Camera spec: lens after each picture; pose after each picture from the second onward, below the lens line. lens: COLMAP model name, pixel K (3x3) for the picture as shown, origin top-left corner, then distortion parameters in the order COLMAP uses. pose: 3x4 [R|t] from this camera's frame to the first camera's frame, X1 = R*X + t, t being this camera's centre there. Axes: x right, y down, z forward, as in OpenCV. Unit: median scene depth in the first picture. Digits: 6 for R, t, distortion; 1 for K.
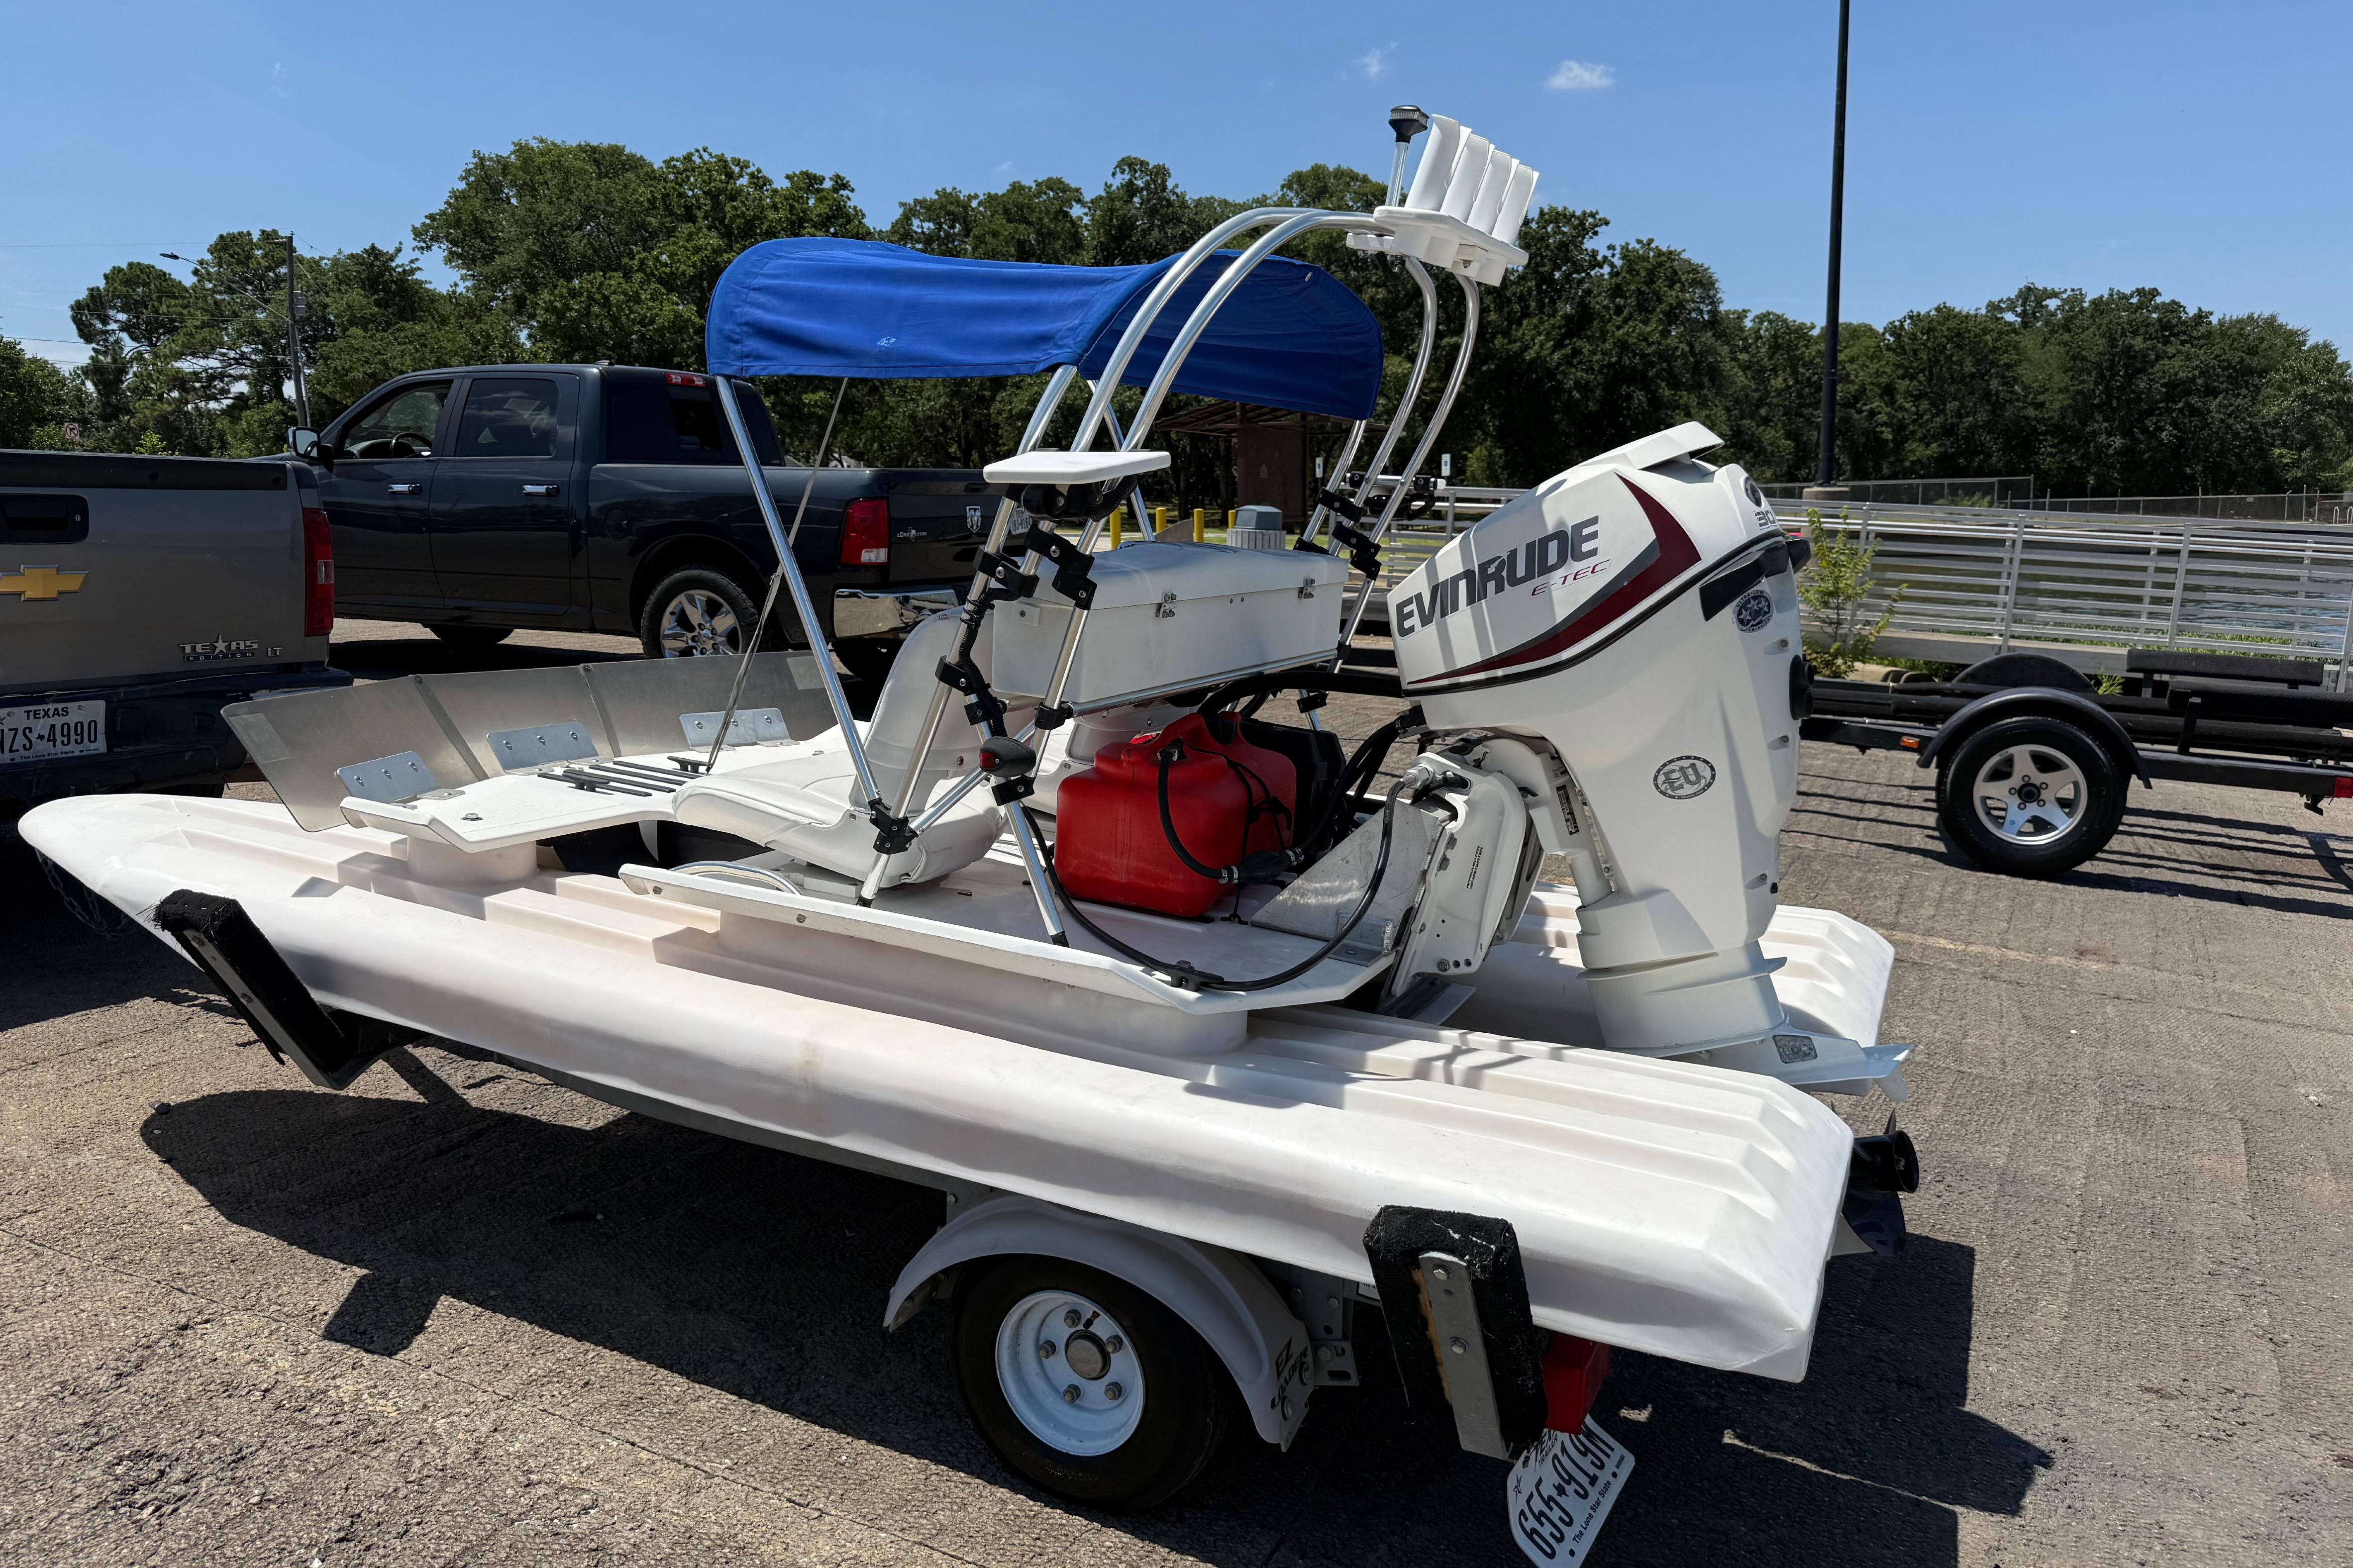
lens RADIAL K [[1665.3, 0, 1176.6], [0, 1665.3, 793.7], [0, 0, 1]] dist [0.044290, -0.063487]
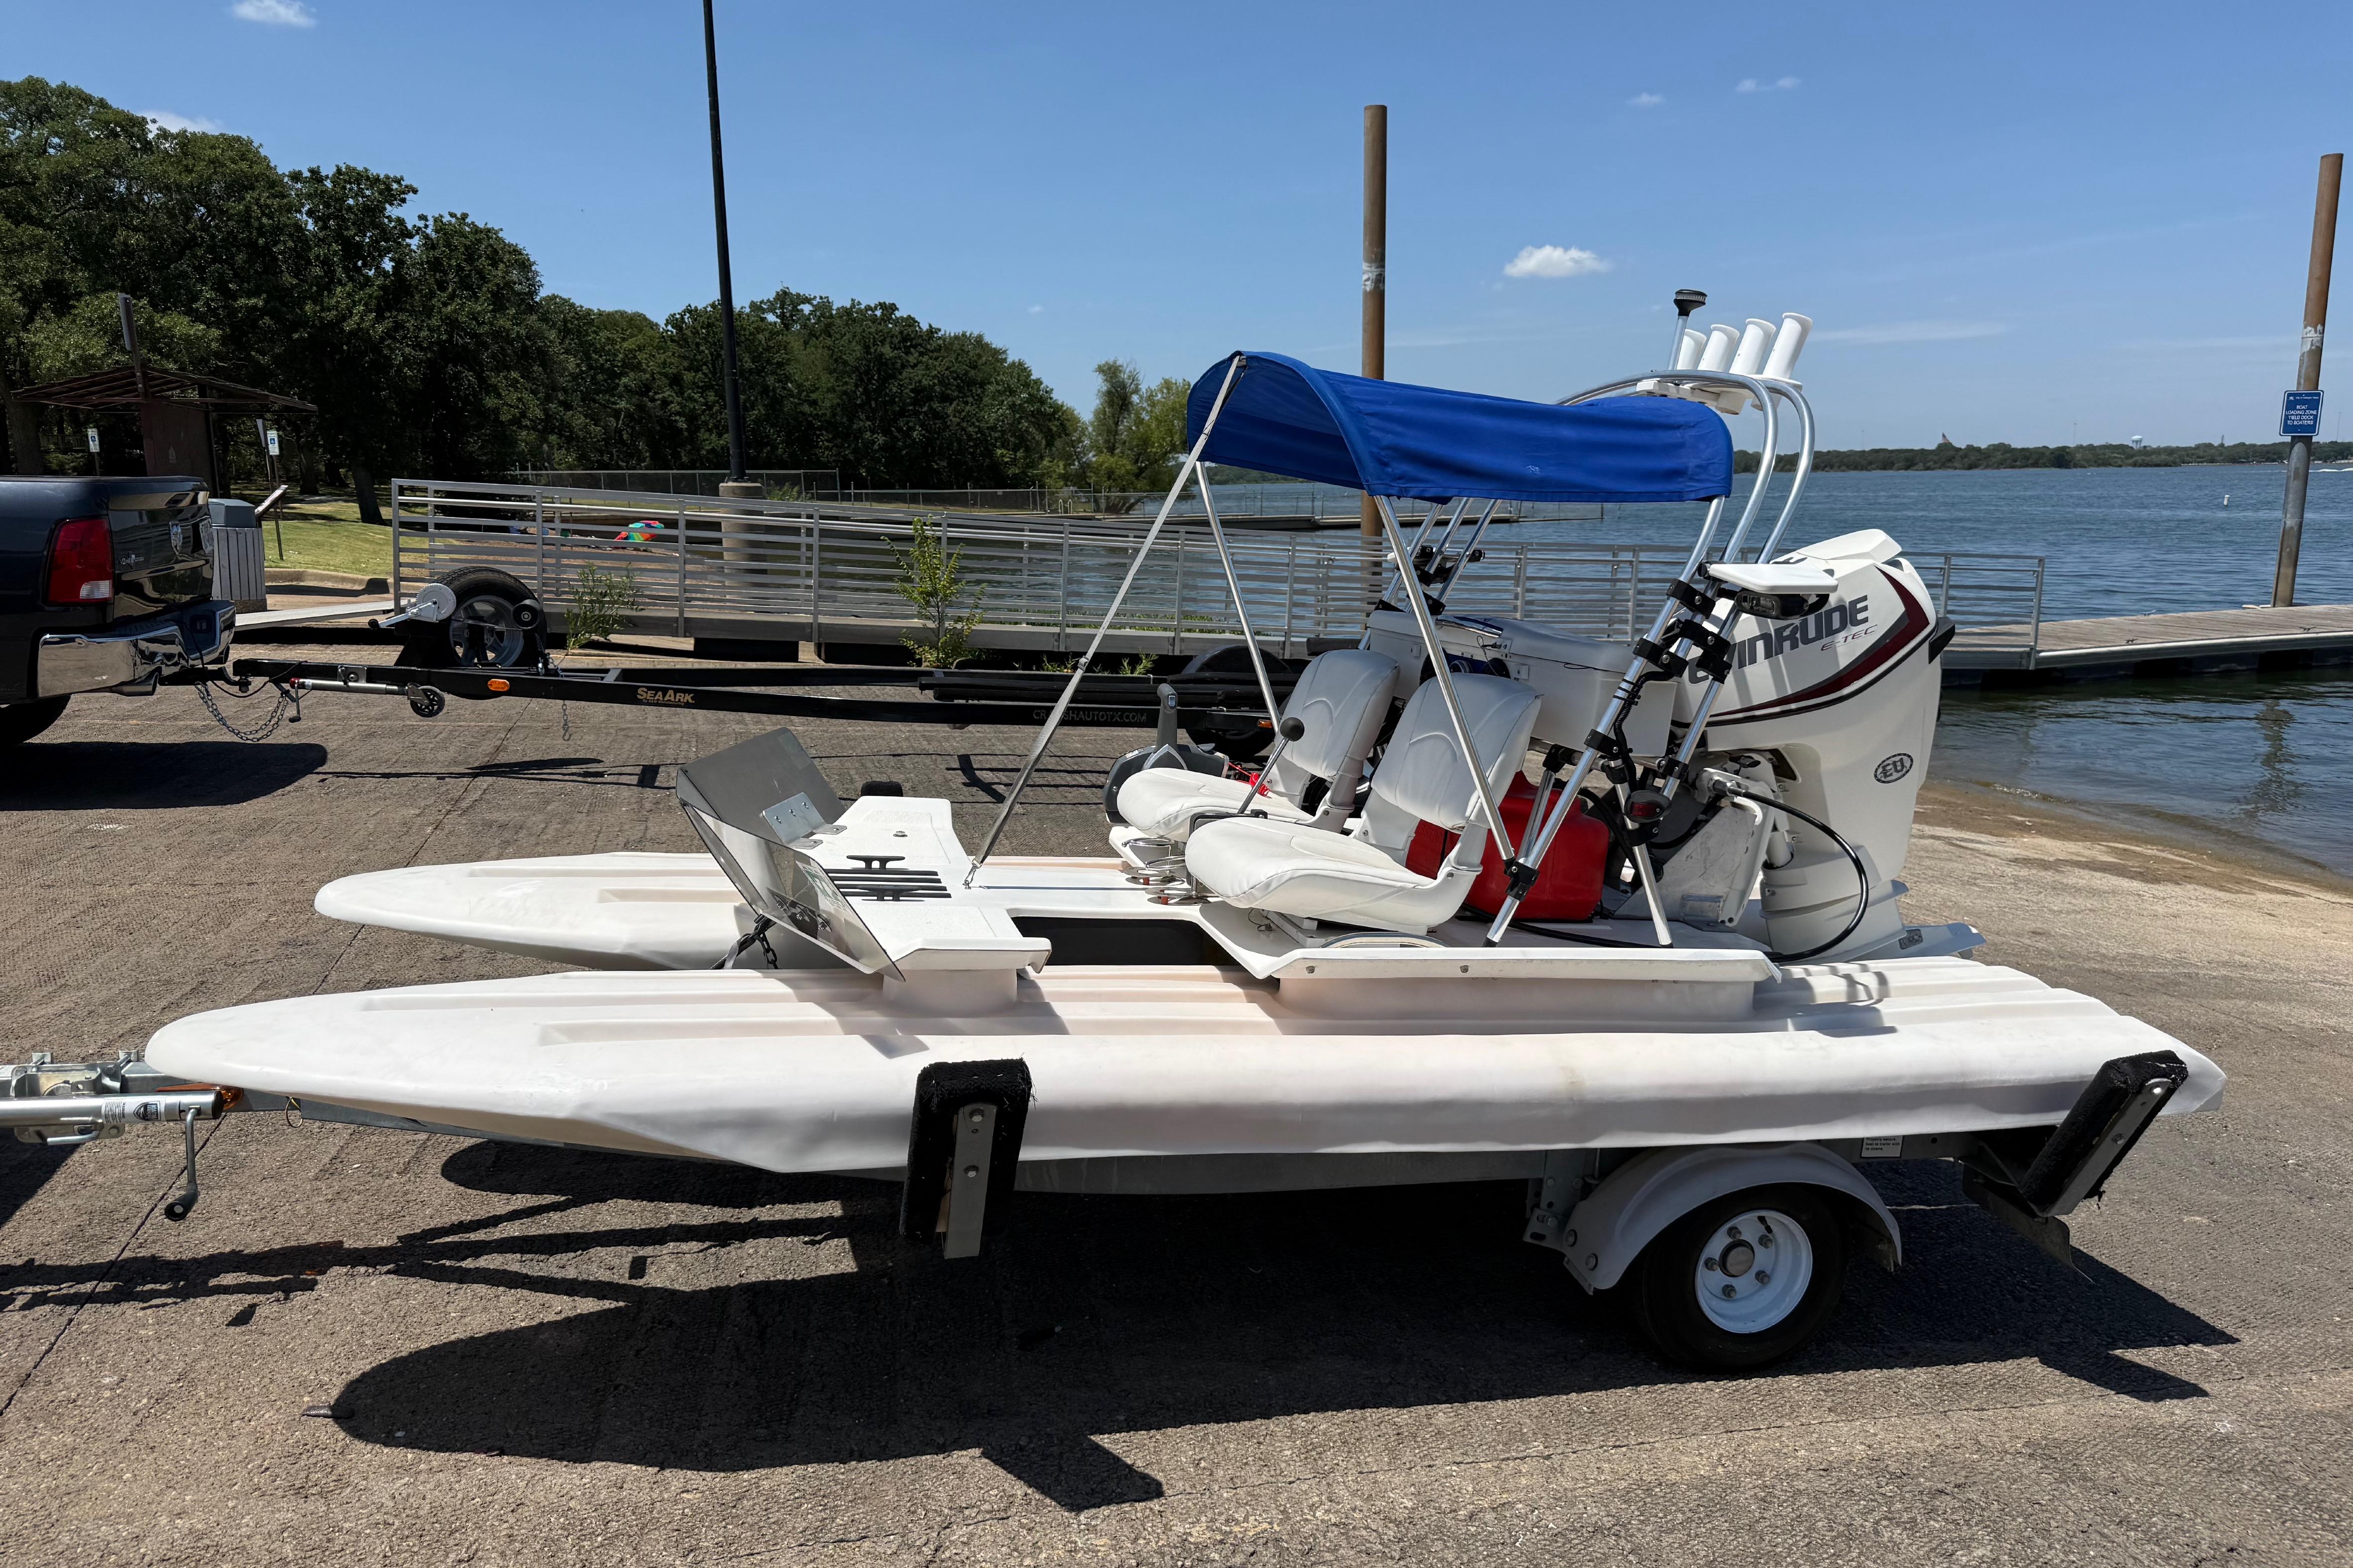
lens RADIAL K [[1665.3, 0, 1186.4], [0, 1665.3, 798.6], [0, 0, 1]] dist [0.044290, -0.063487]
pose [[0.760796, -0.111275, 0.639380, -1.027922], [0.102686, 0.993421, 0.050705, -0.111600], [-0.640815, 0.027079, 0.767217, 0.237722]]
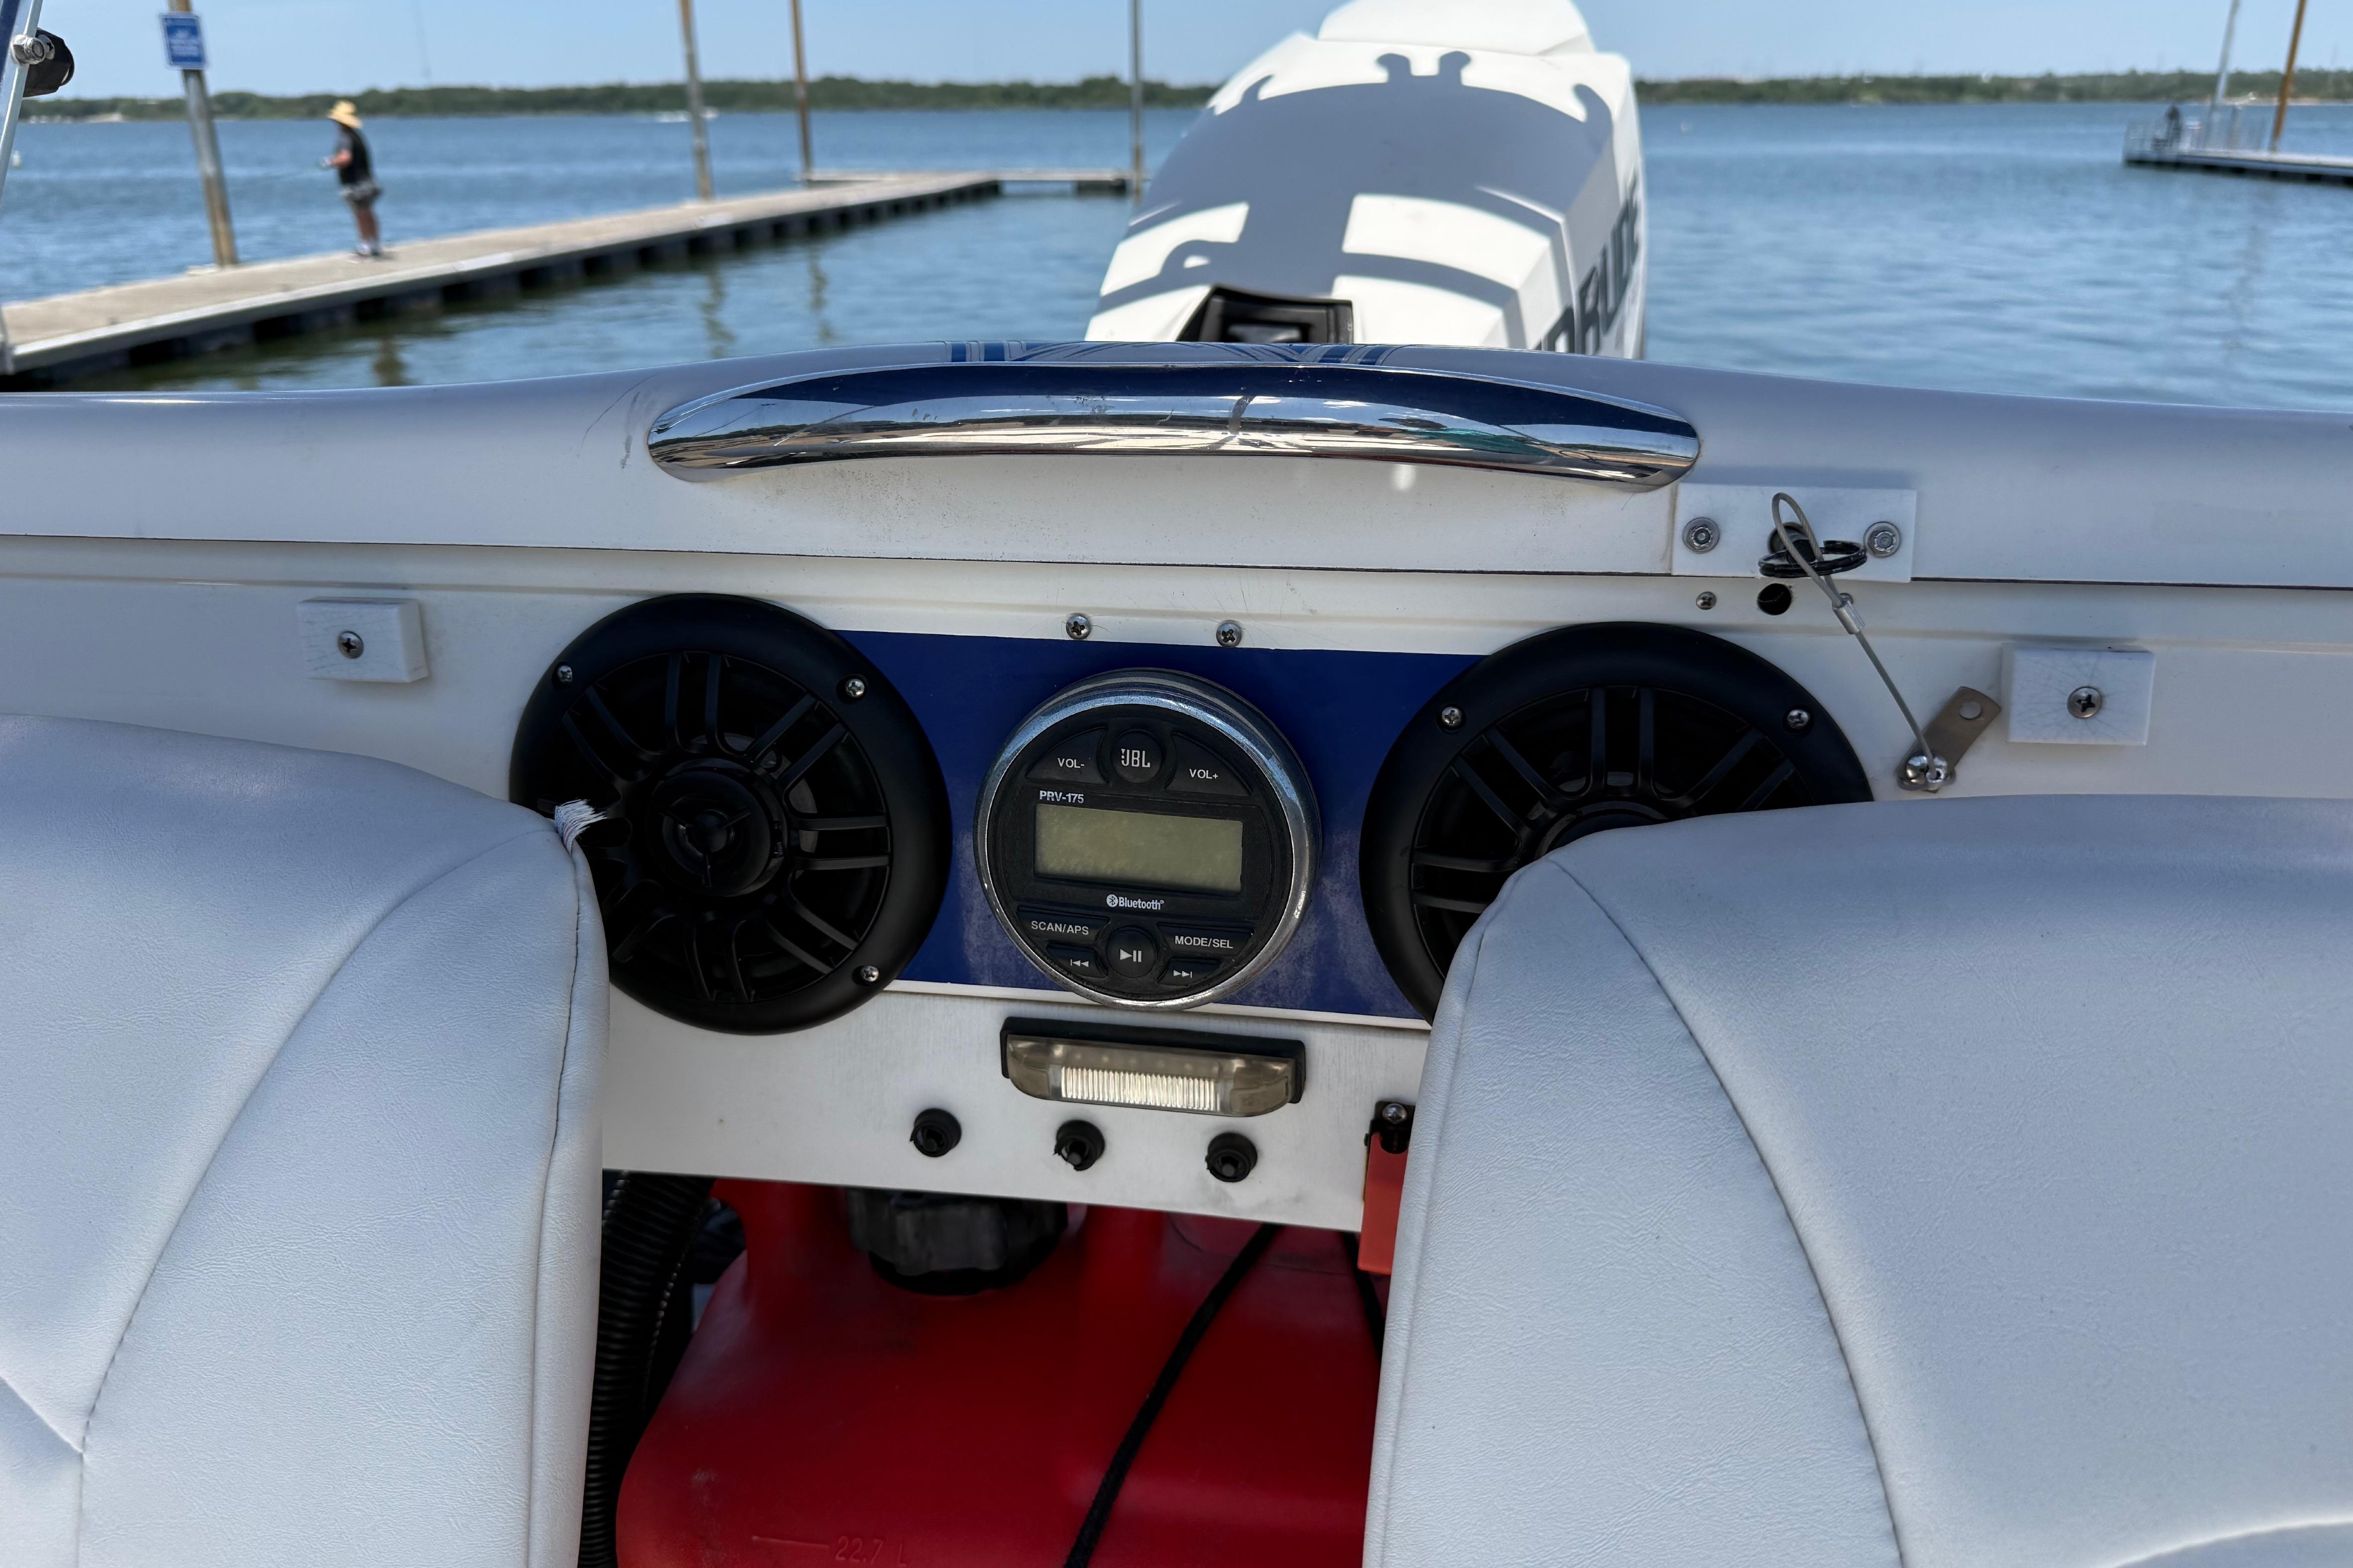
lens RADIAL K [[1665.3, 0, 1181.7], [0, 1665.3, 791.5], [0, 0, 1]] dist [0.044290, -0.063487]
pose [[-0.271159, -0.340752, 0.900201, -0.195335], [0.167287, 0.904323, 0.392702, -0.192713], [-0.947886, 0.257076, -0.188212, 1.132753]]
